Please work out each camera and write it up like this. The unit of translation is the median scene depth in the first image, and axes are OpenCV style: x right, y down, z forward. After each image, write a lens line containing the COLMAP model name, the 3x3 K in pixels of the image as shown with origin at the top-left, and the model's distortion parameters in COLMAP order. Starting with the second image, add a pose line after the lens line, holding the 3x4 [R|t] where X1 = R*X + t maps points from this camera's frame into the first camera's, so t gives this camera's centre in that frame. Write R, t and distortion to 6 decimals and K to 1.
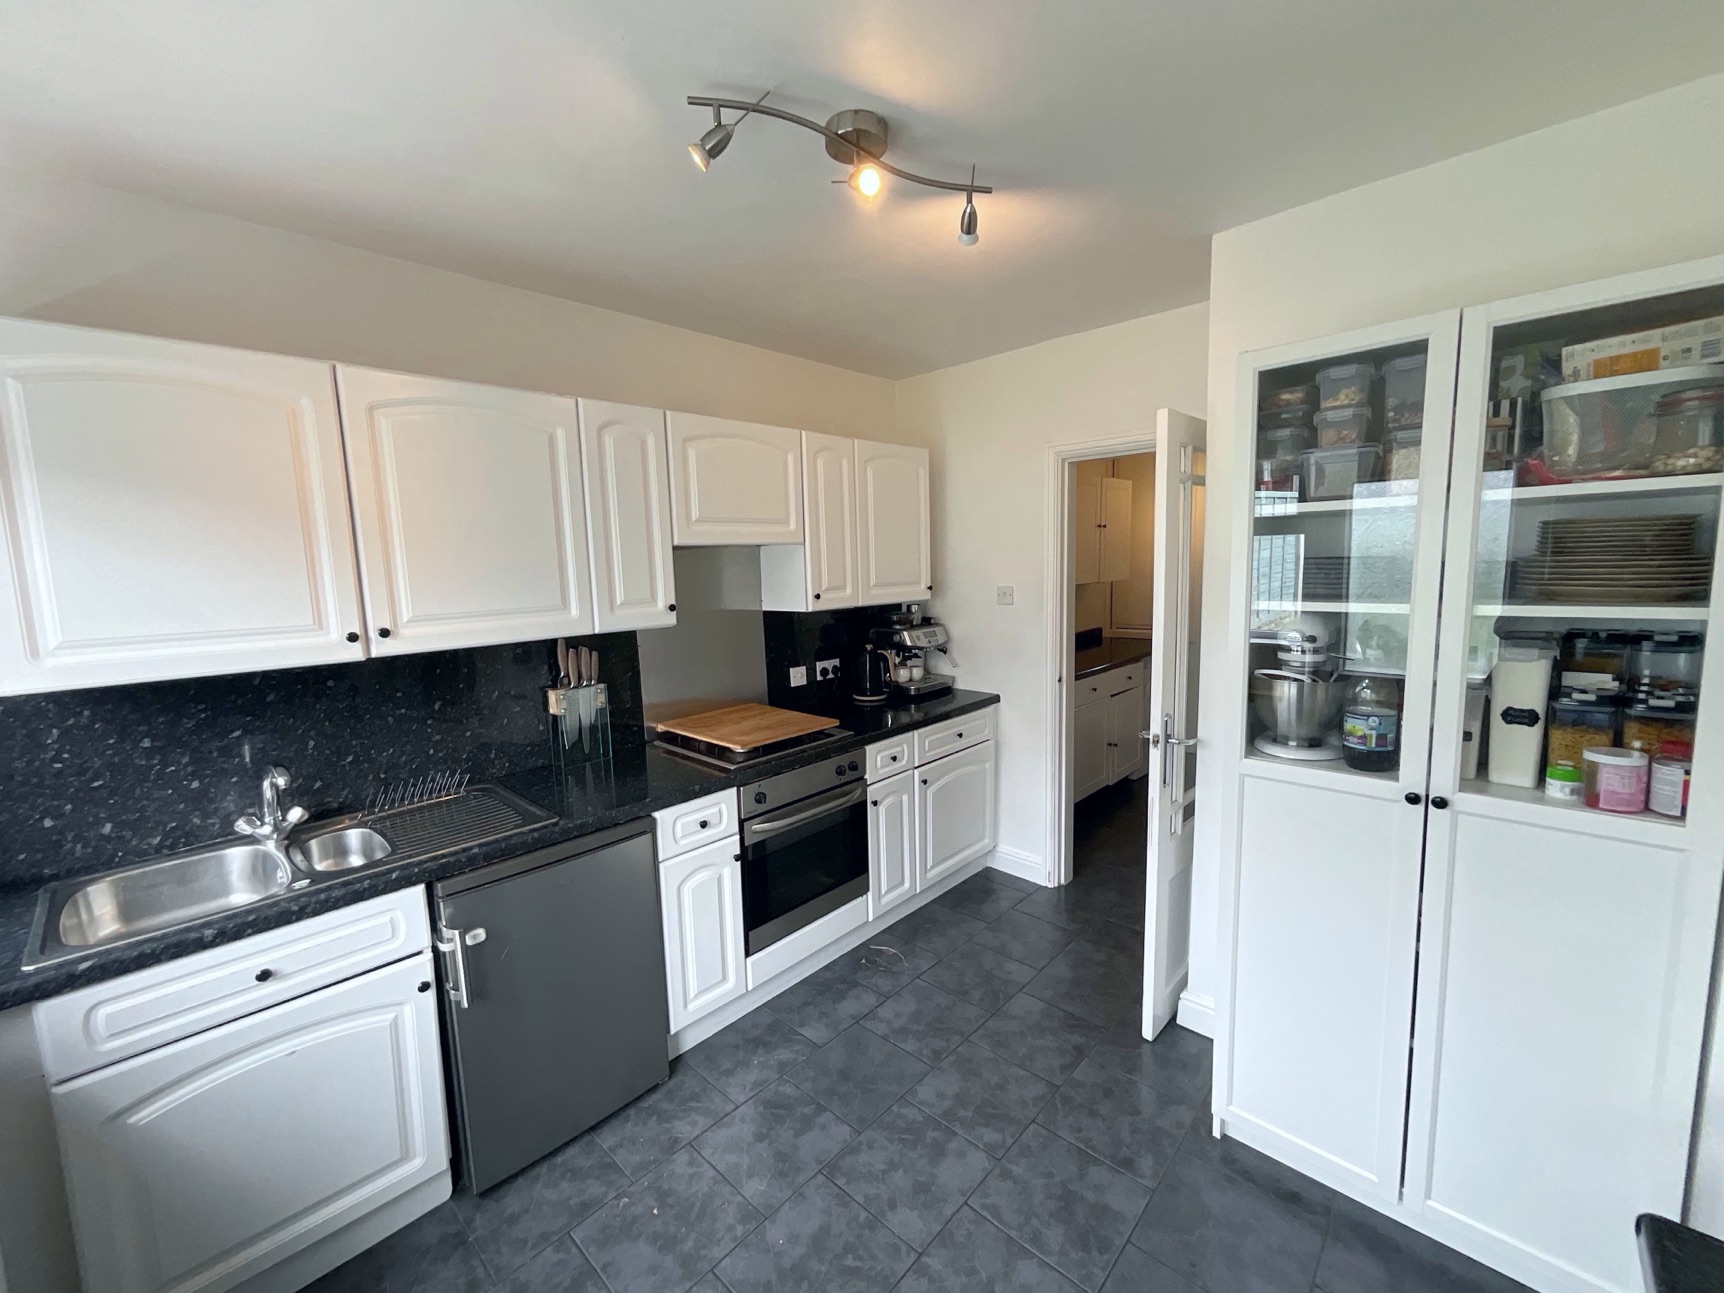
lens RADIAL K [[699.7, 0, 862.0], [0, 699.7, 646.5], [0, 0, 1]] dist [-0.012086, 0.008965]
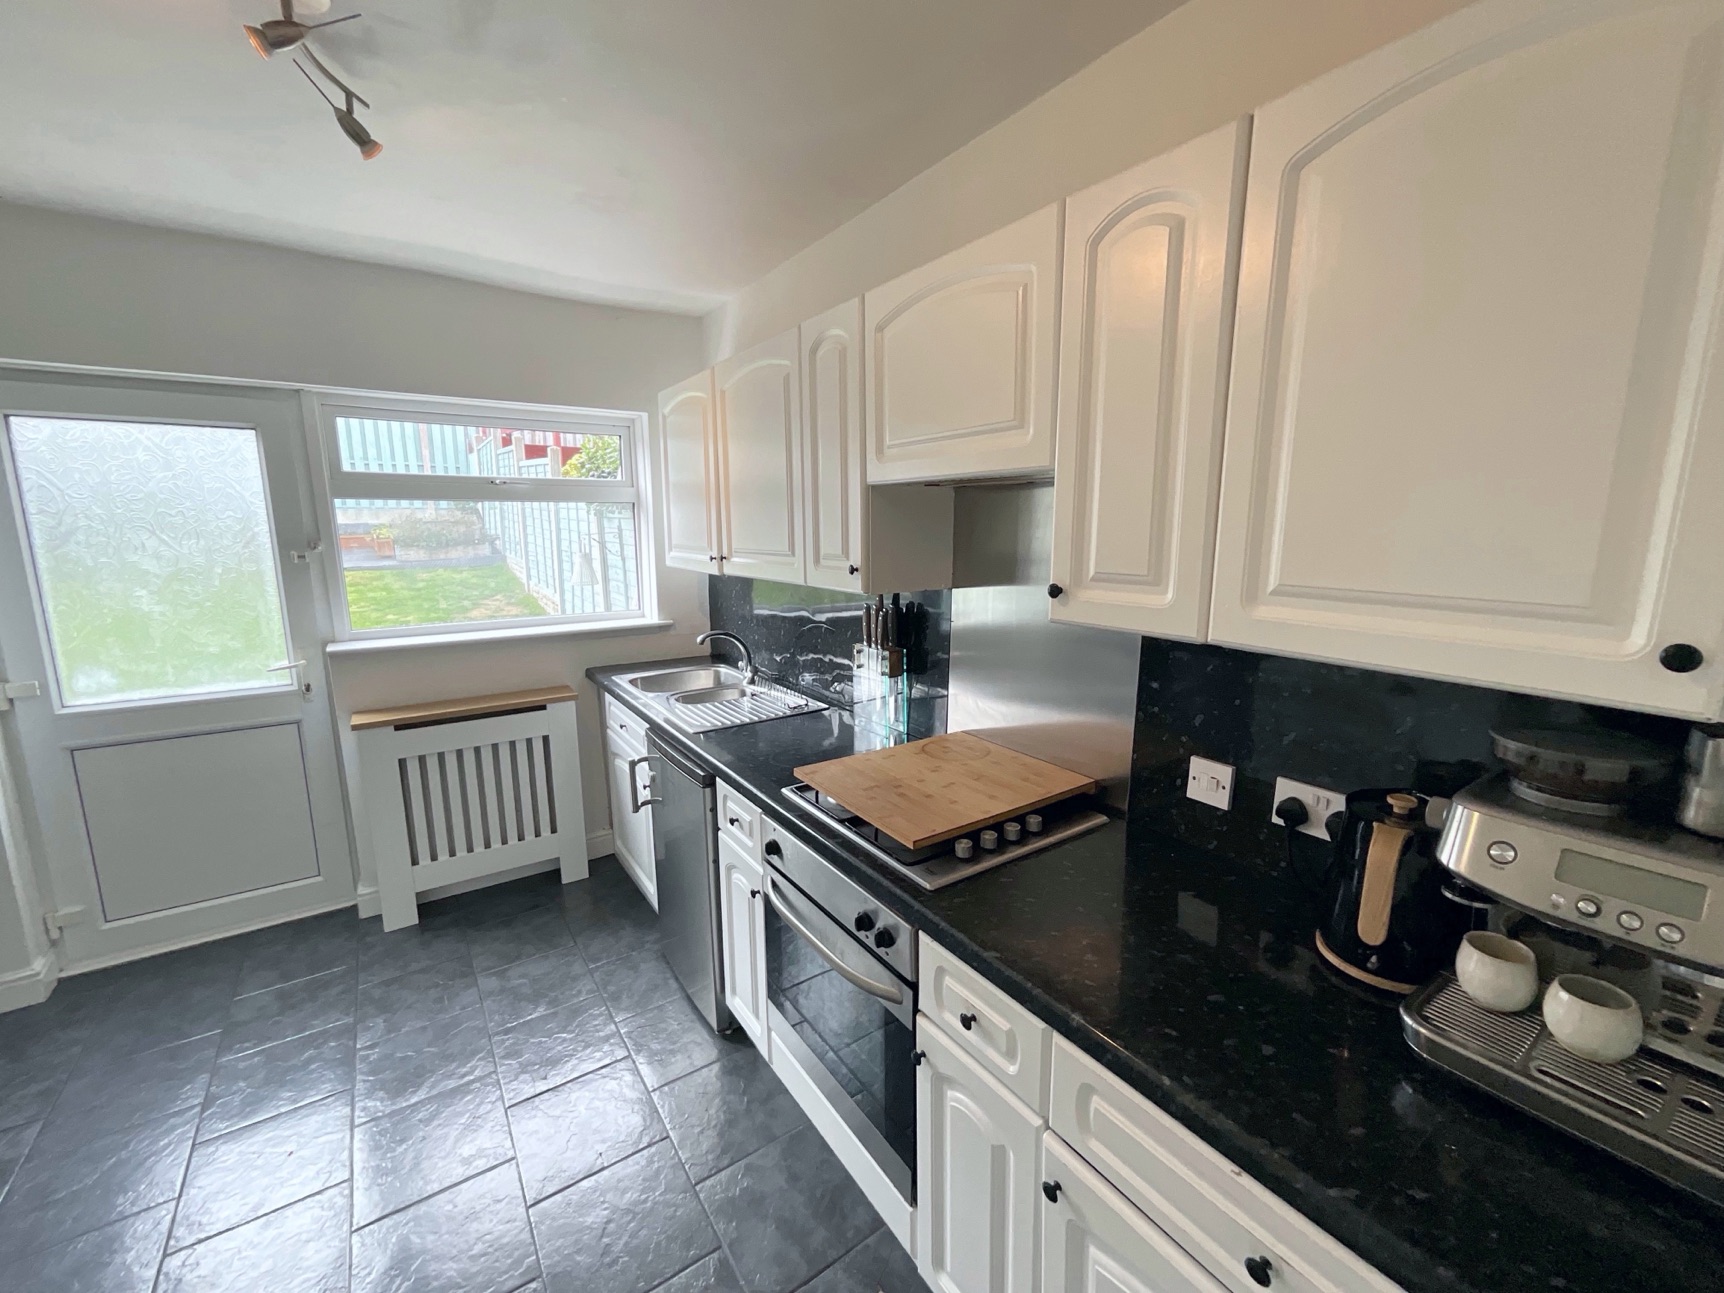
lens RADIAL K [[696.2, 0, 859.9], [0, 696.2, 645.6], [0, 0, 1]] dist [-0.001583, 0.000251]
pose [[-0.211258, 0.195375, -0.957705, 0.660868], [-0.104924, 0.969625, 0.220951, -0.211110], [0.971783, 0.147163, -0.184341, 1.690564]]
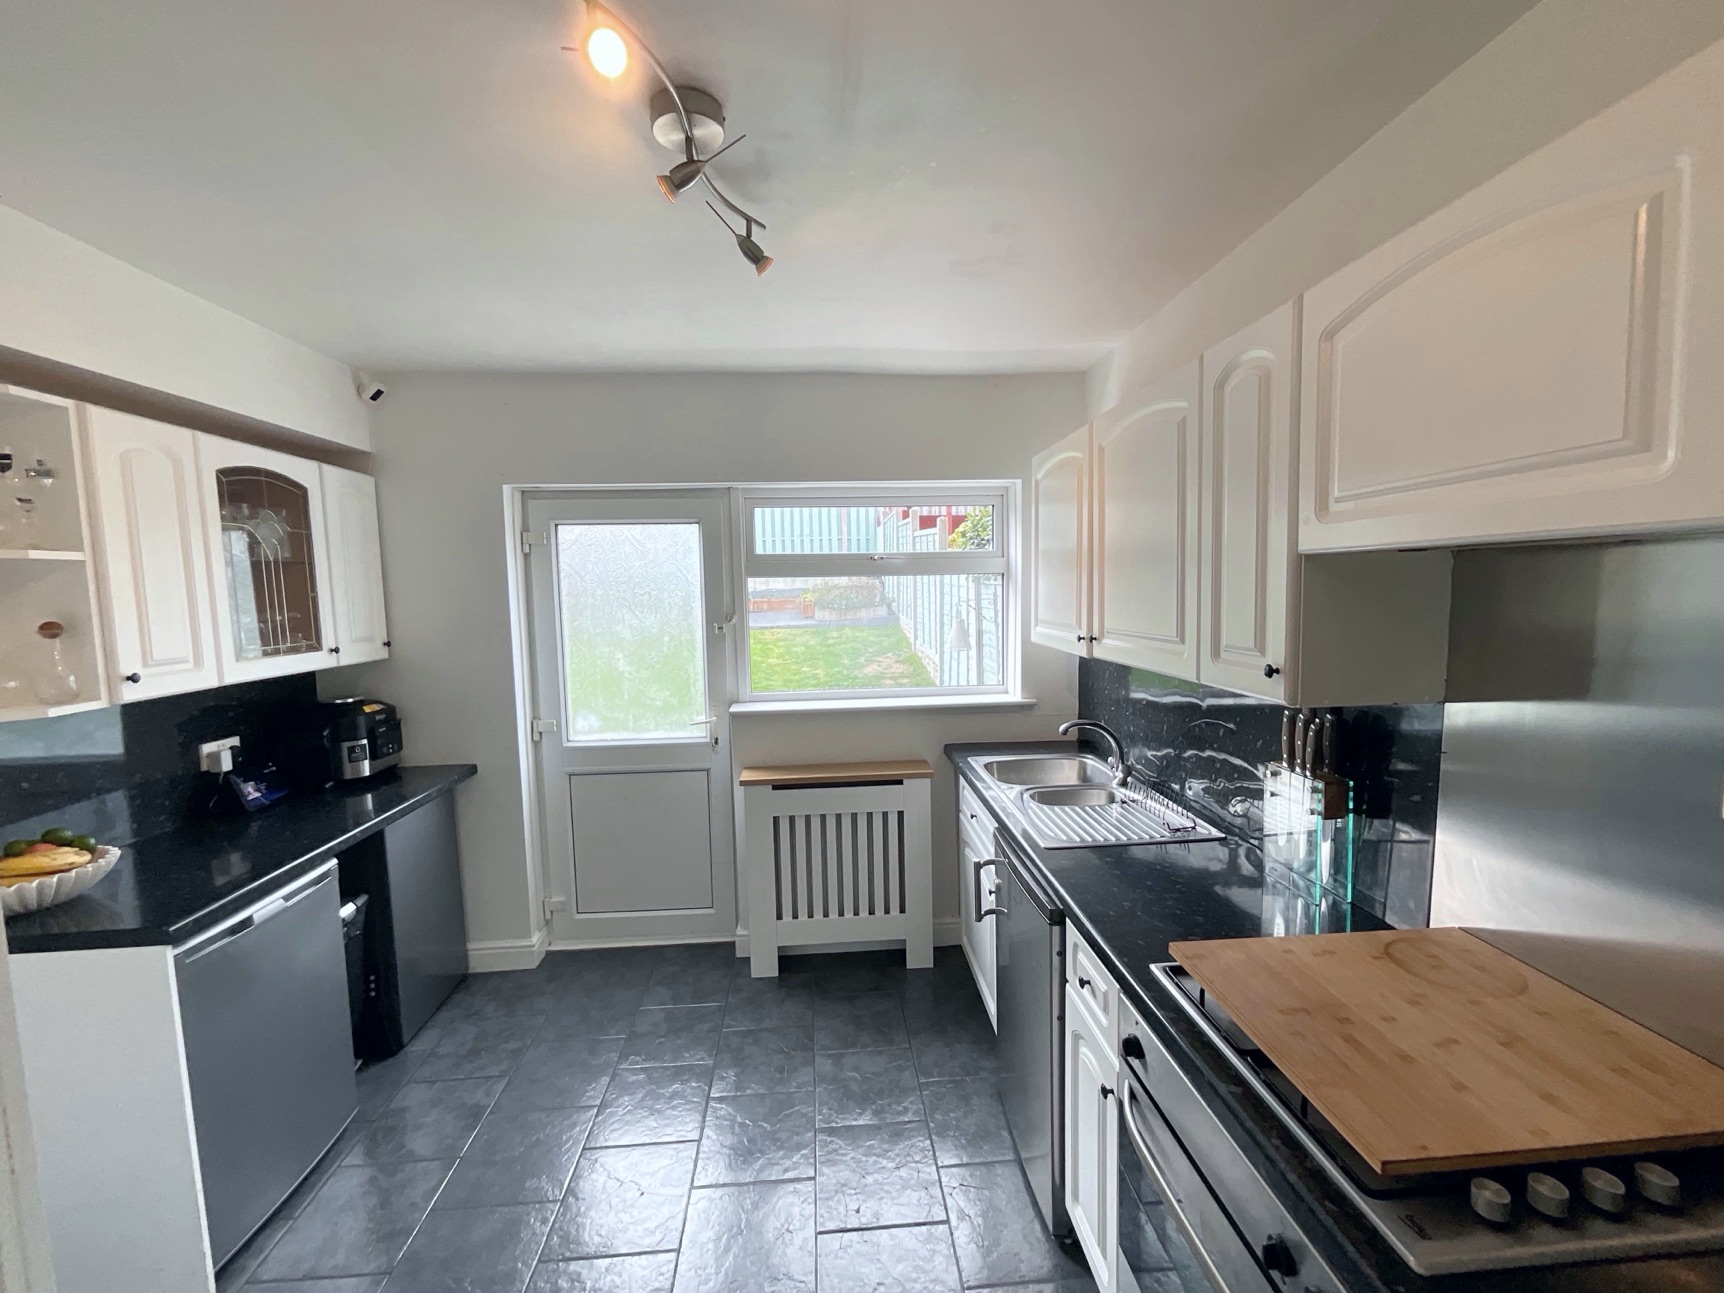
lens RADIAL K [[699.7, 0, 862.0], [0, 699.7, 646.5], [0, 0, 1]] dist [-0.012086, 0.008965]
pose [[-0.675083, 0.102353, -0.730607, 0.483443], [-0.048072, 0.982121, 0.182007, -0.231122], [0.736174, 0.157992, -0.658094, 1.636734]]
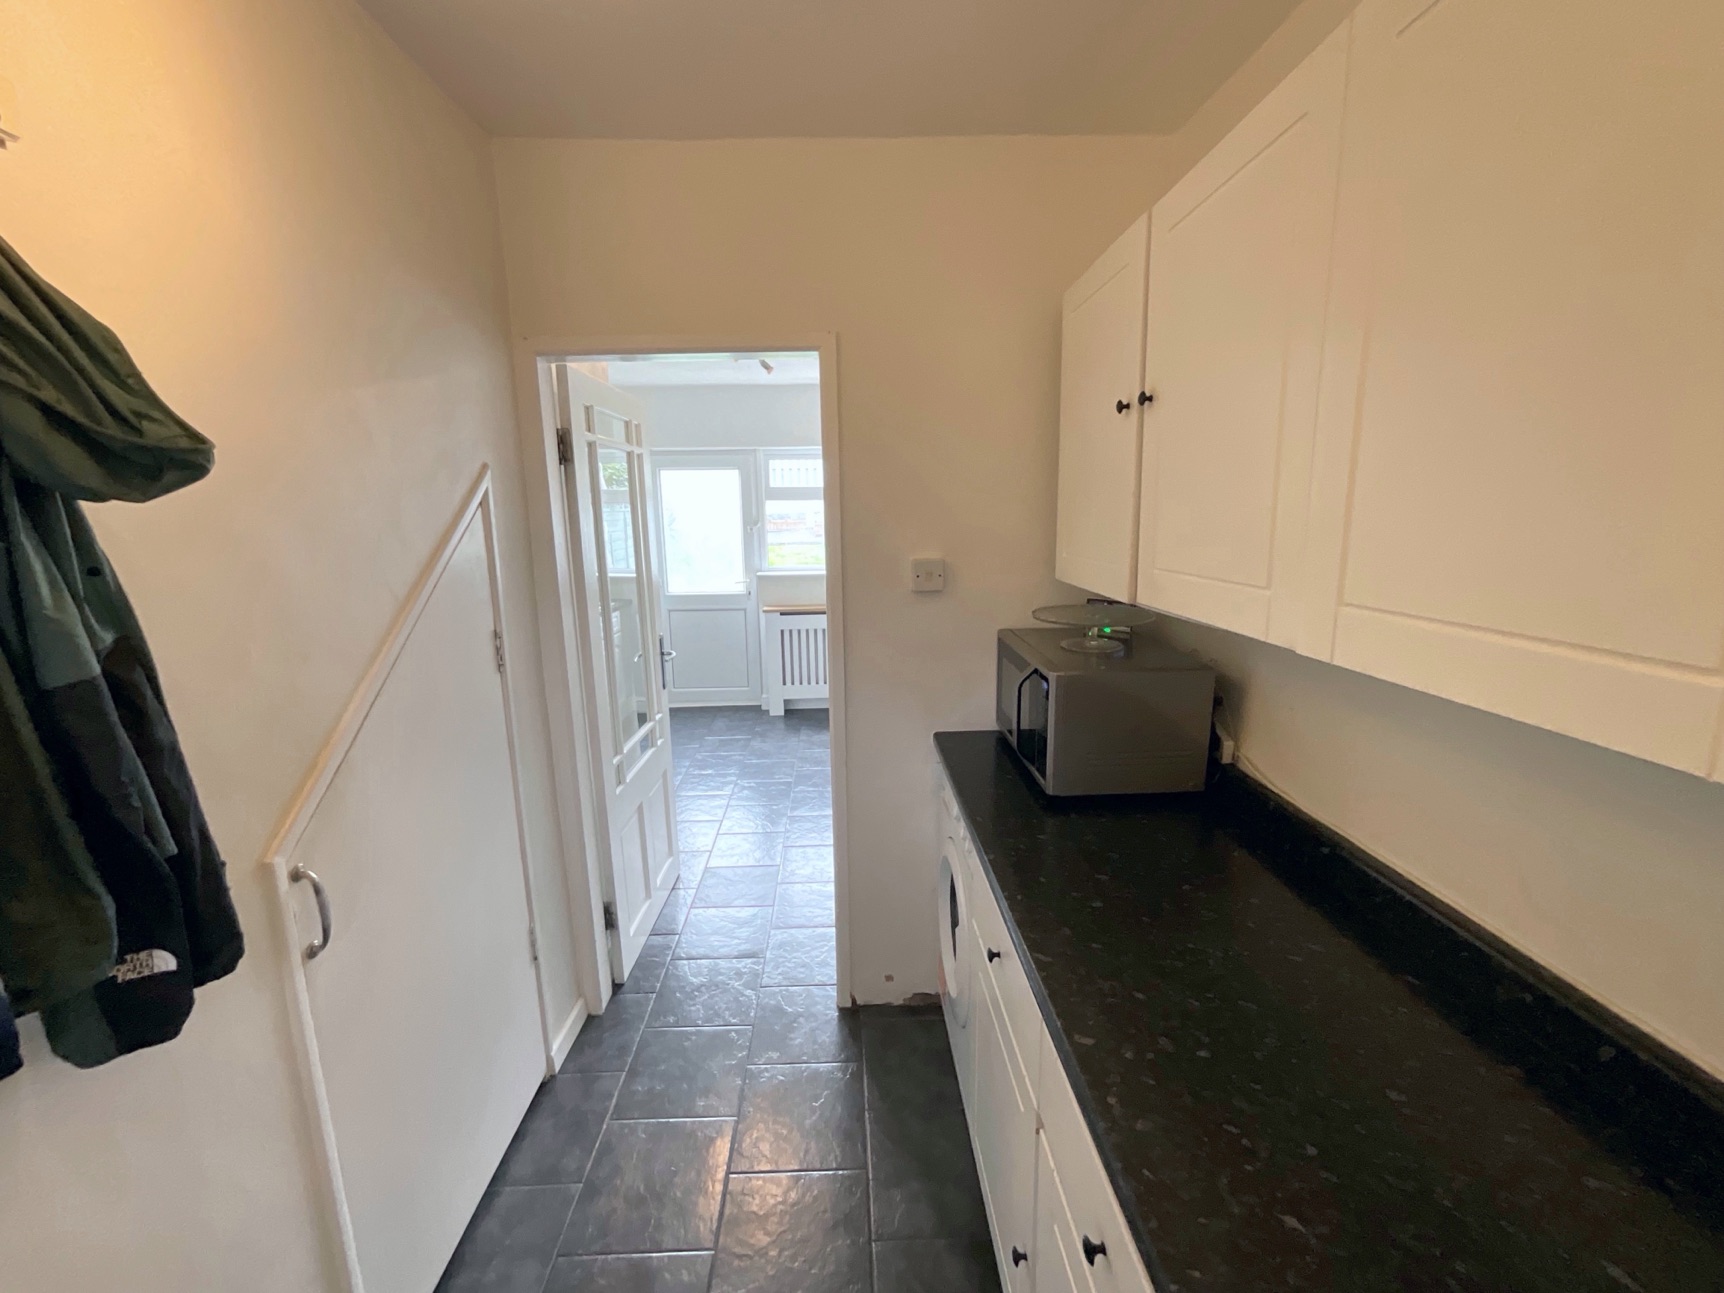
lens RADIAL K [[696.2, 0, 859.9], [0, 696.2, 645.6], [0, 0, 1]] dist [-0.001583, 0.000251]
pose [[-0.703881, 0.166435, -0.690544, 1.362187], [-0.043953, 0.960093, 0.276204, -0.324876], [0.708957, 0.224766, -0.668476, 2.797319]]
